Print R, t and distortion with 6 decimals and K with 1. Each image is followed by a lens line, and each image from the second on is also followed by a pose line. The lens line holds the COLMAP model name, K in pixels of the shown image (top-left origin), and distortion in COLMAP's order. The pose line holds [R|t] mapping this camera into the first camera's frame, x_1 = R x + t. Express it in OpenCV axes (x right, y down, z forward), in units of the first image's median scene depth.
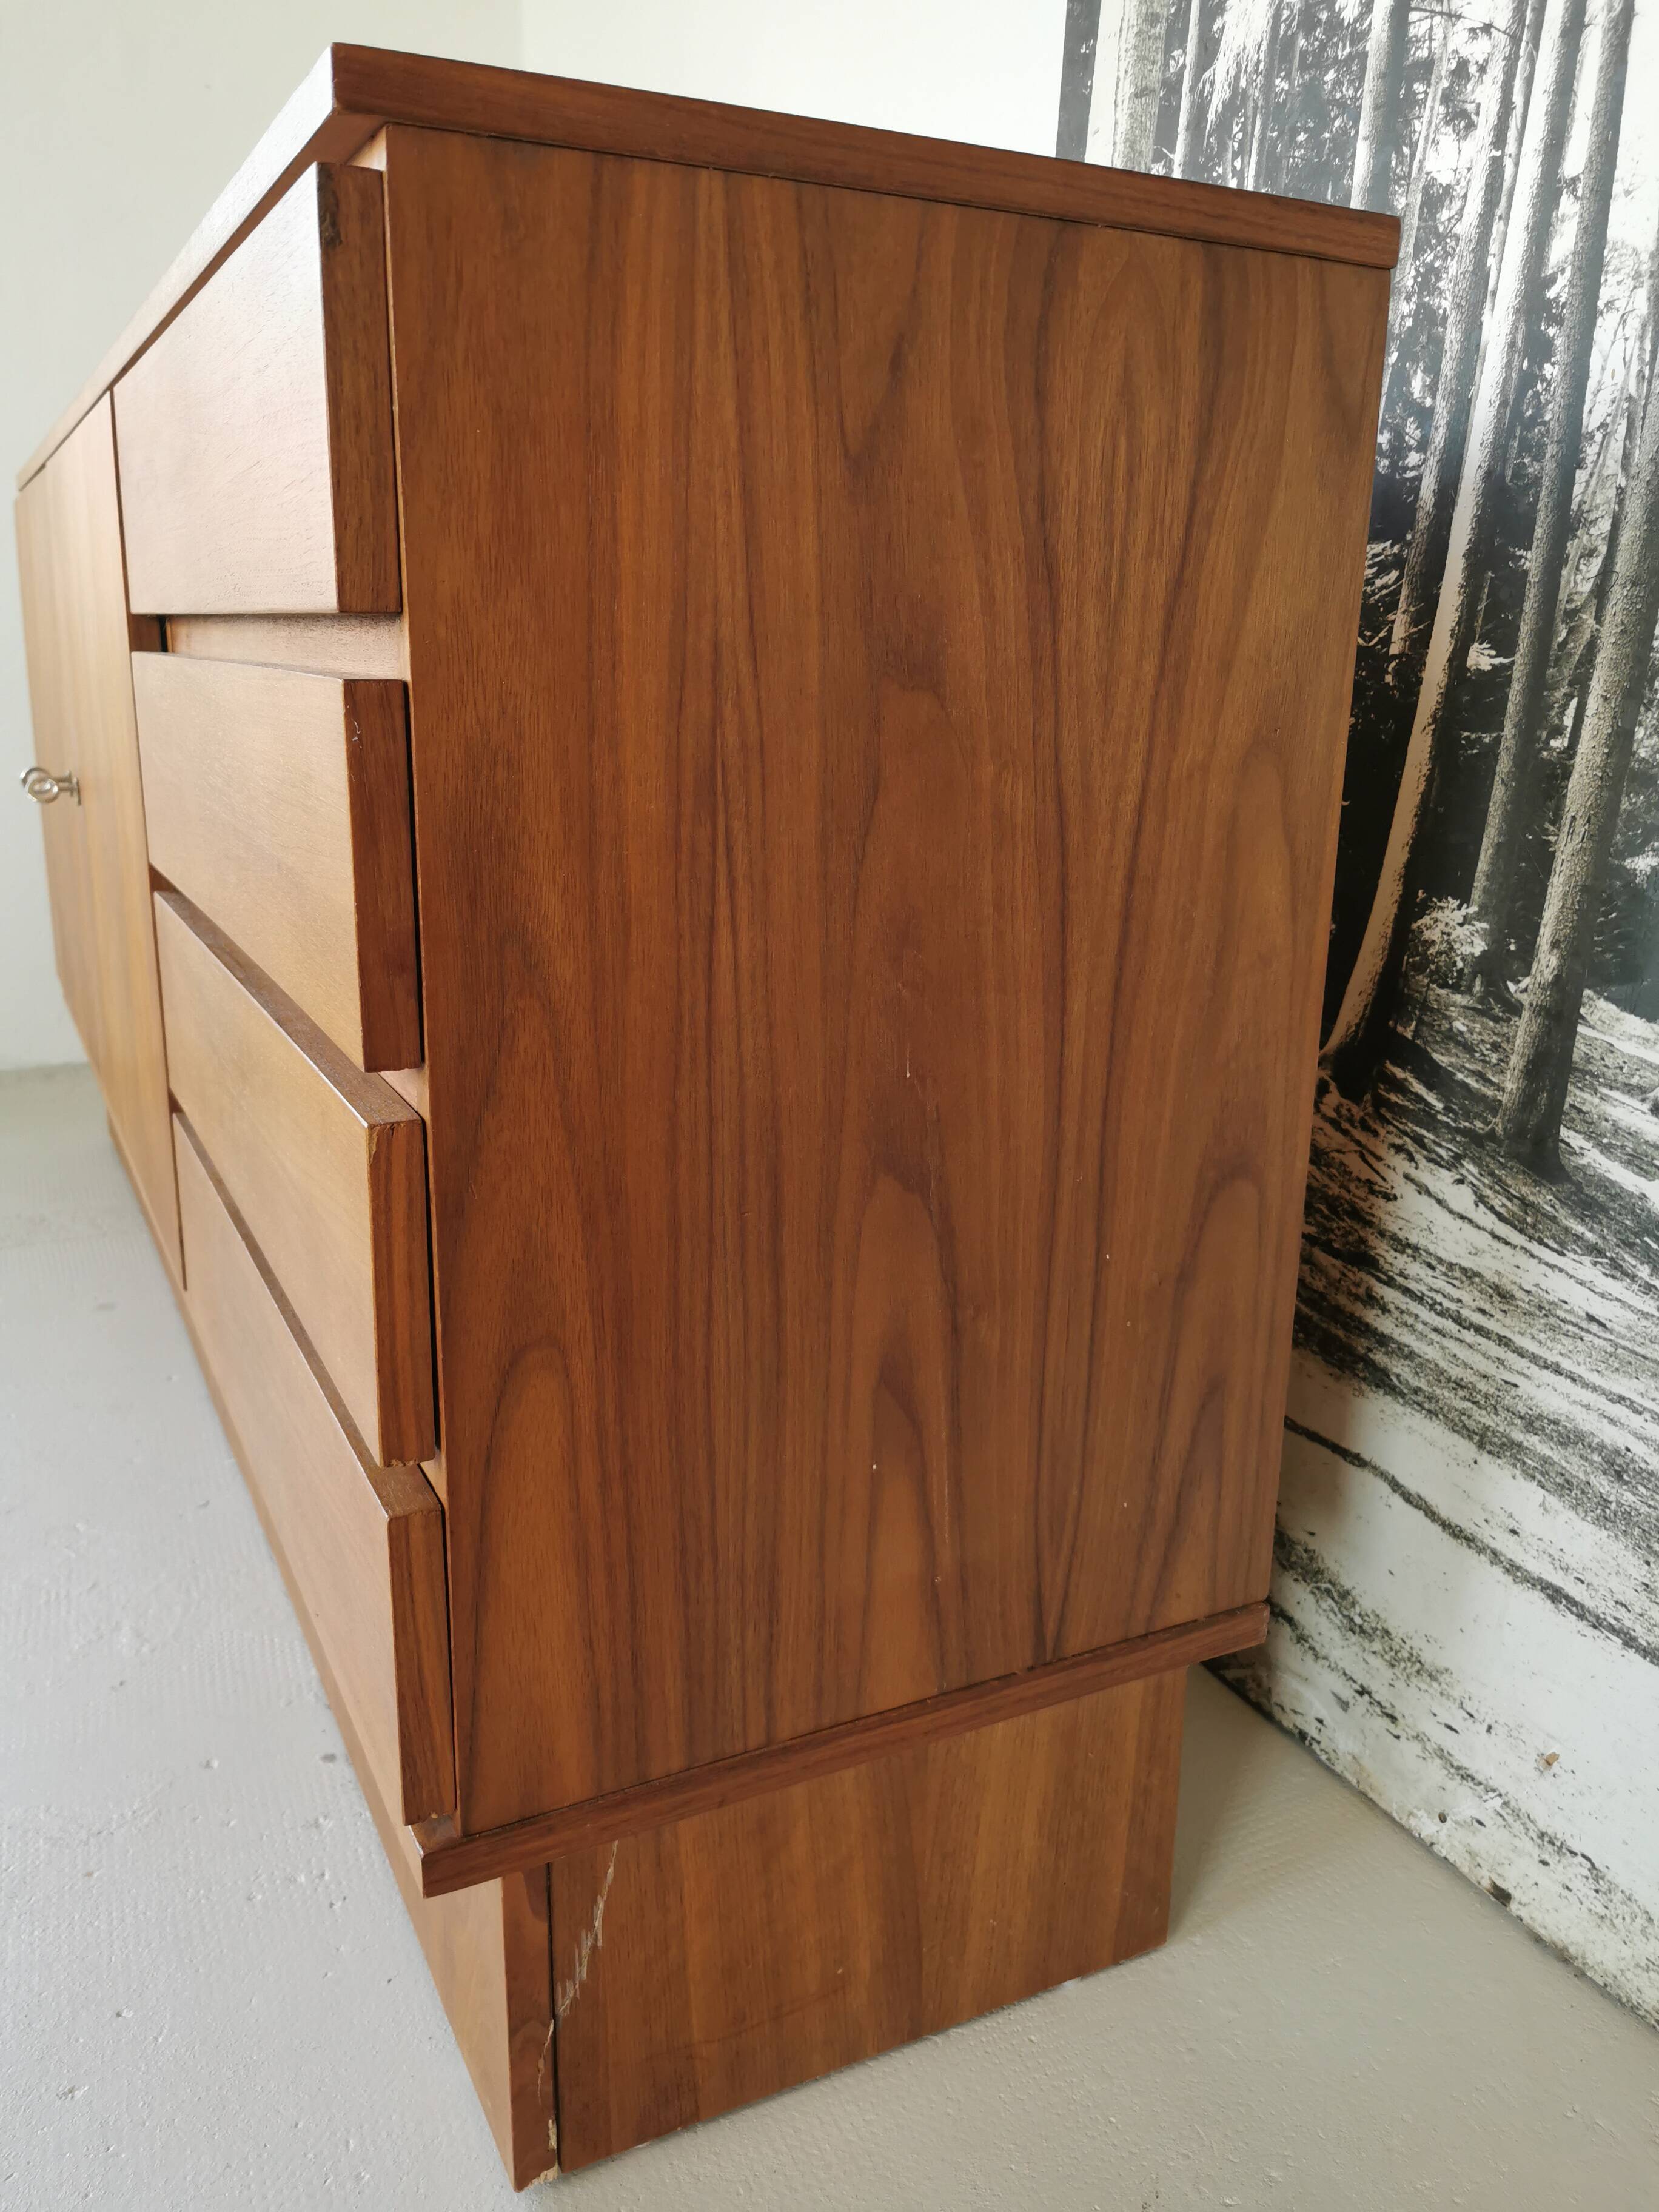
lens RADIAL K [[1744.0, 0, 829.5], [0, 1744.0, 1106.0], [0, 0, 1]] dist [0.004939, -0.030306]
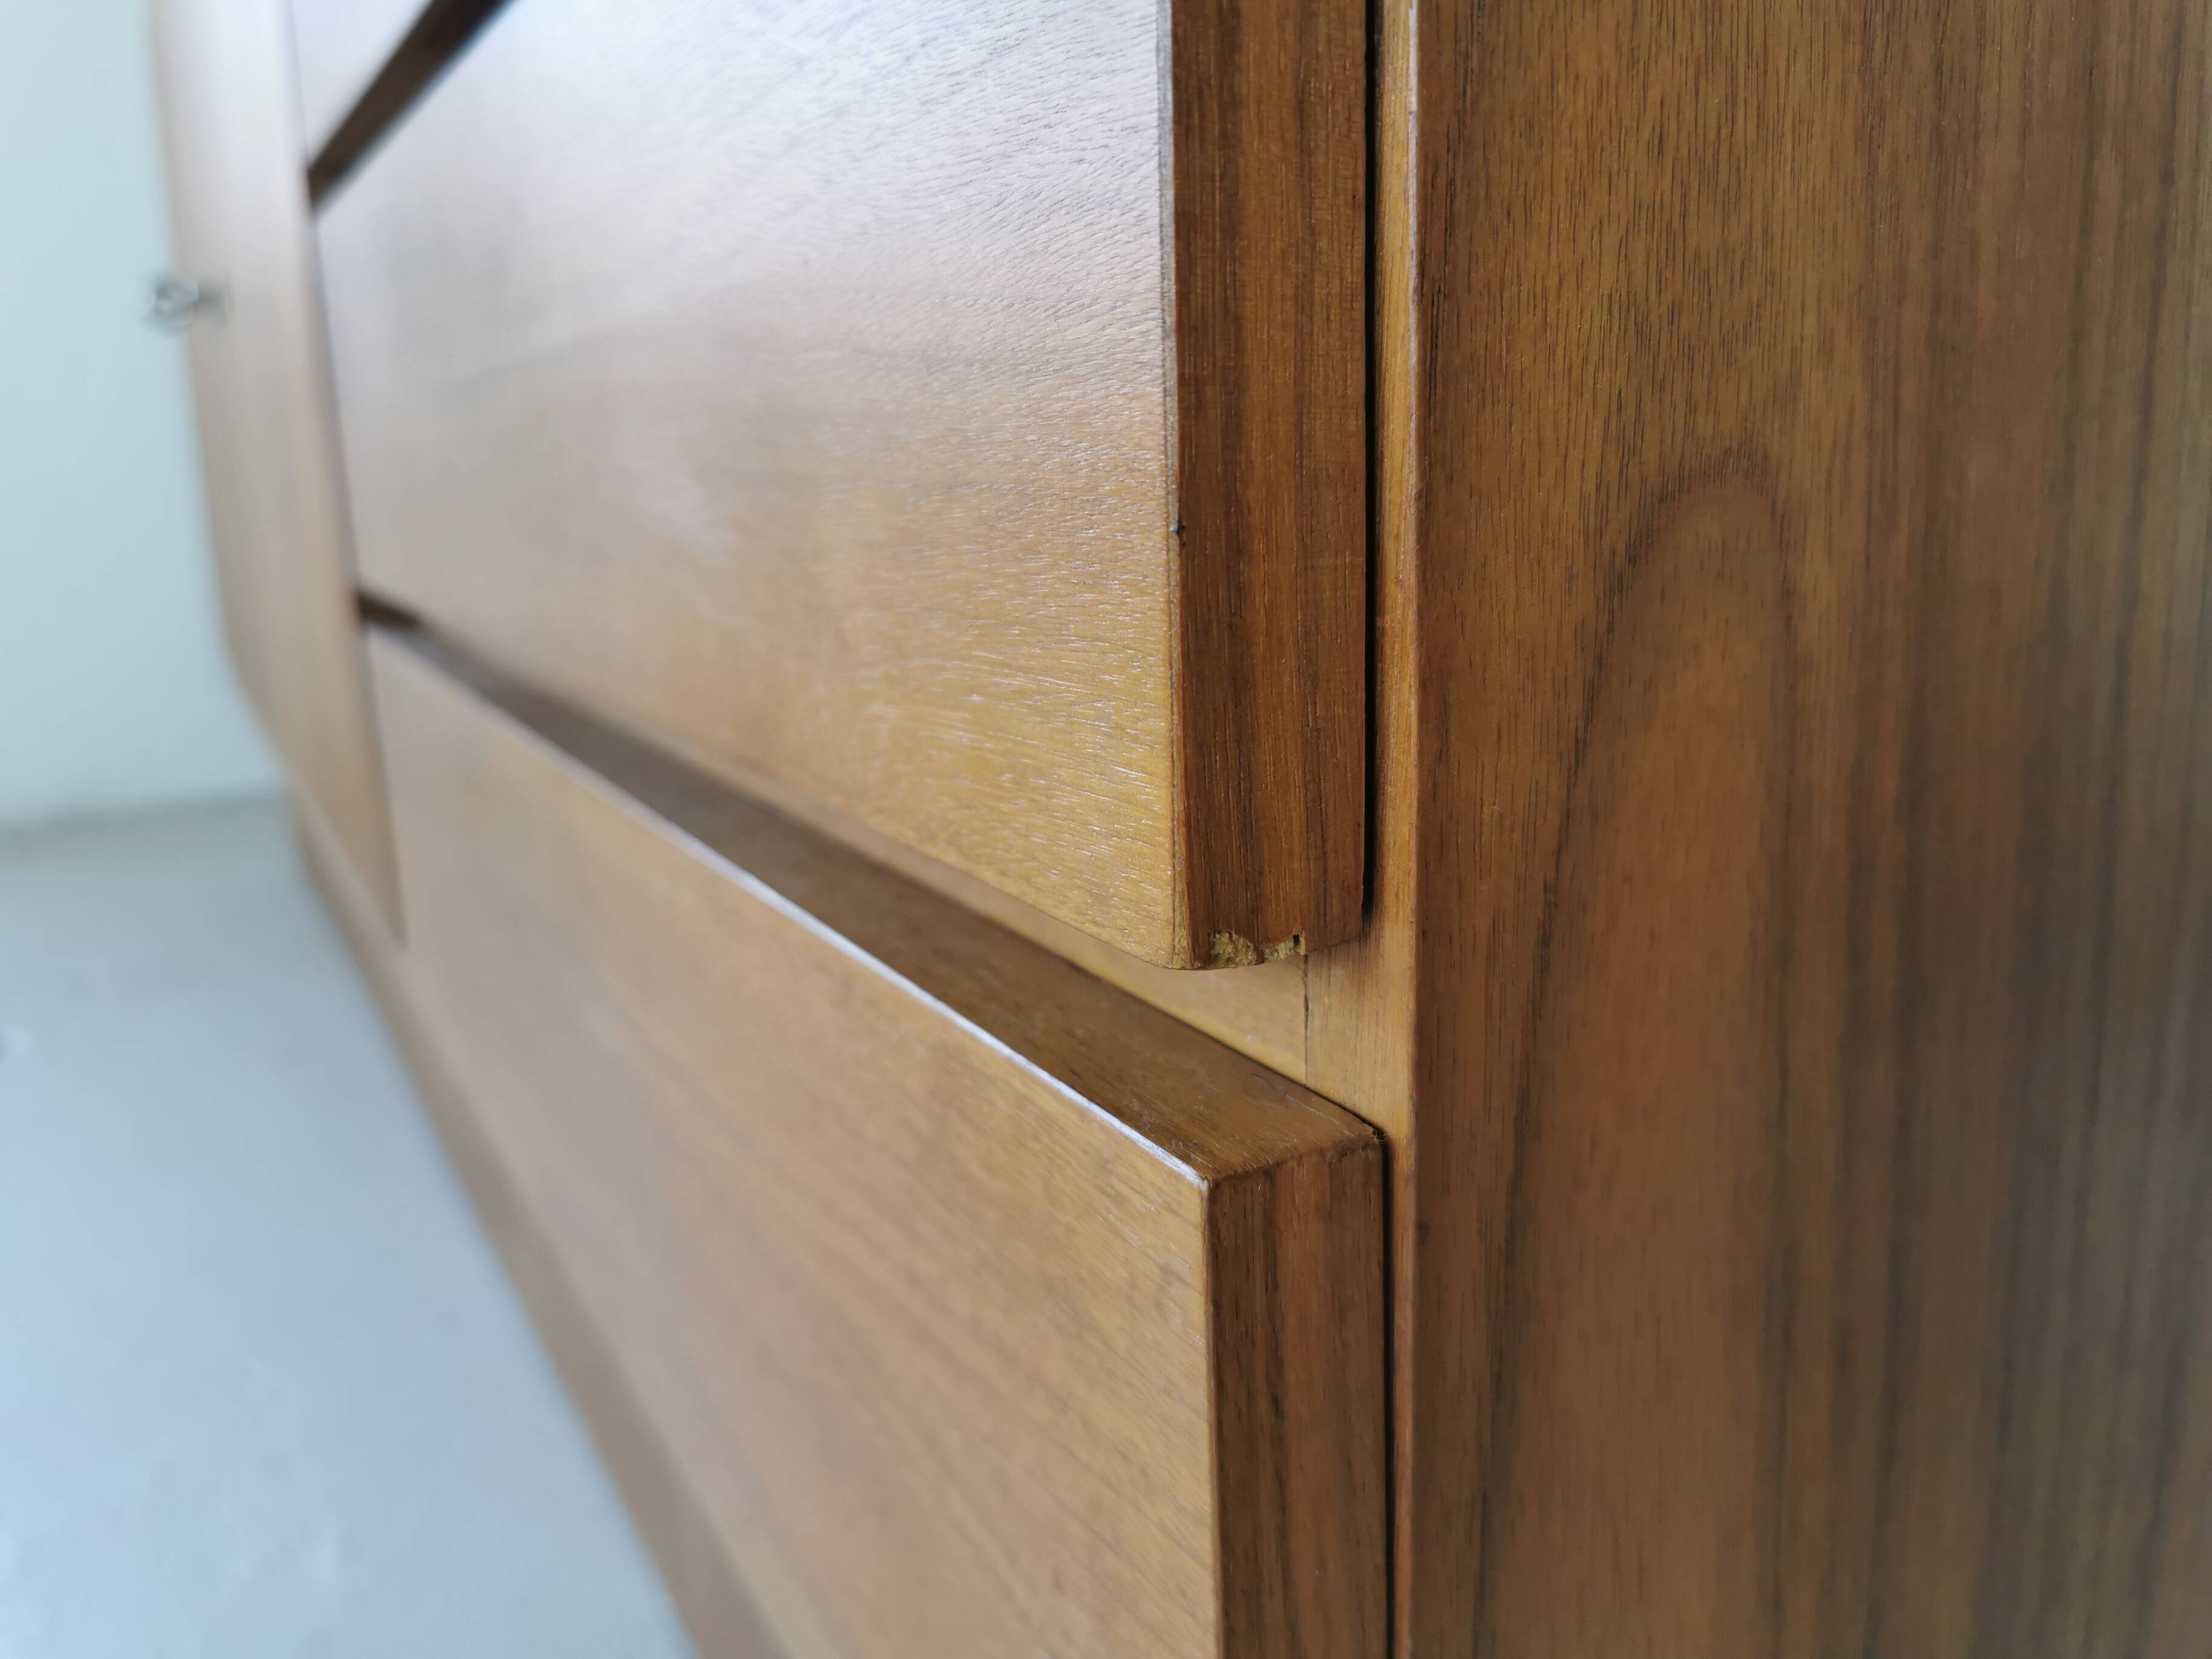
lens RADIAL K [[1860.9, 0, 1106.0], [0, 1860.9, 829.5], [0, 0, 1]] dist [-0.025103, -0.007382]
pose [[0.998248, -0.058212, 0.010631, -0.242154], [0.058542, 0.997710, -0.033885, 0.176886], [-0.008634, 0.034448, 0.999369, 0.665212]]
